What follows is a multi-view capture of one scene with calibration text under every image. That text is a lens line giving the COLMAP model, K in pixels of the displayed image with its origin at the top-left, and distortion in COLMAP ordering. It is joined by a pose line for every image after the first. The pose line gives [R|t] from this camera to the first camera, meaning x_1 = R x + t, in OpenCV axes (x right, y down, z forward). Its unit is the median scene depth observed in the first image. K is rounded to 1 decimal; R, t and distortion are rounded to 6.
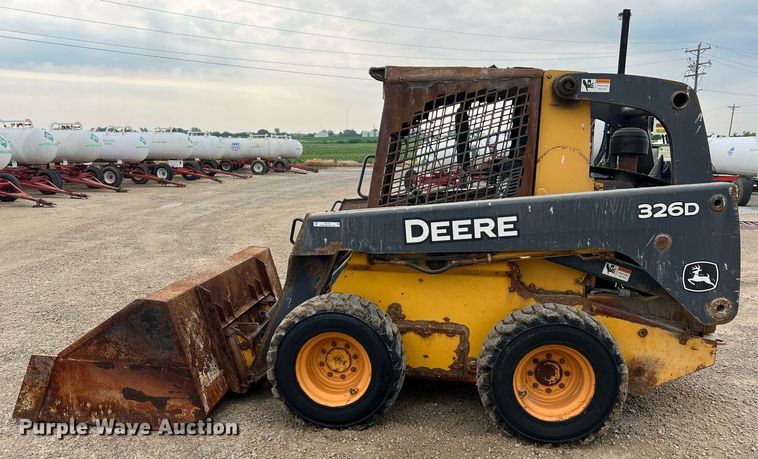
lens RADIAL K [[625.9, 0, 376.4], [0, 625.9, 267.7], [0, 0, 1]] dist [0.116136, -0.194101]
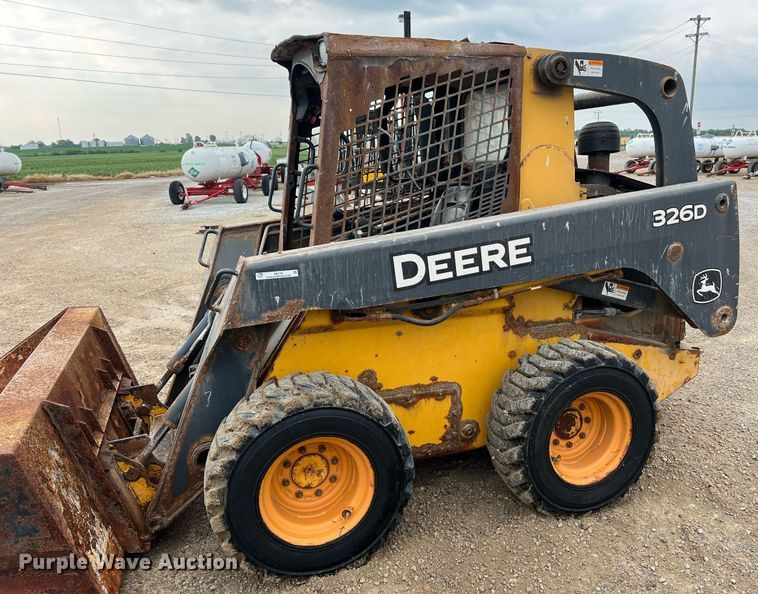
lens RADIAL K [[604.4, 0, 408.3], [0, 604.4, 295.4], [0, 0, 1]] dist [0.094318, -0.153945]
pose [[0.899770, -0.130589, 0.416366, -0.223311], [0.114138, 0.991383, 0.064283, -0.073555], [-0.421173, -0.010317, 0.906922, 0.376433]]
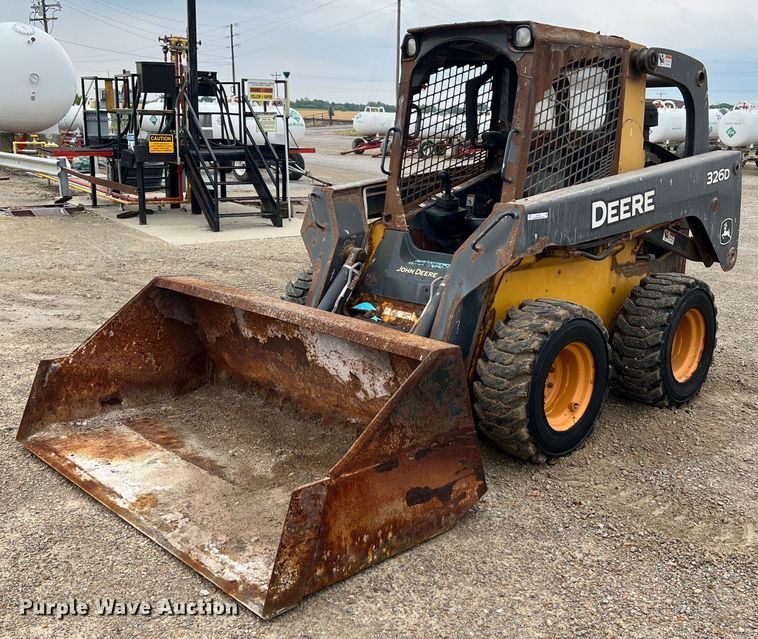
lens RADIAL K [[820.3, 0, 379.0], [0, 820.3, 319.5], [0, 0, 1]] dist [0.101520, -0.205502]
pose [[0.639186, -0.180584, 0.747550, -1.041295], [0.136974, 0.983231, 0.120398, -0.094913], [-0.756756, 0.025438, 0.653203, 0.465001]]
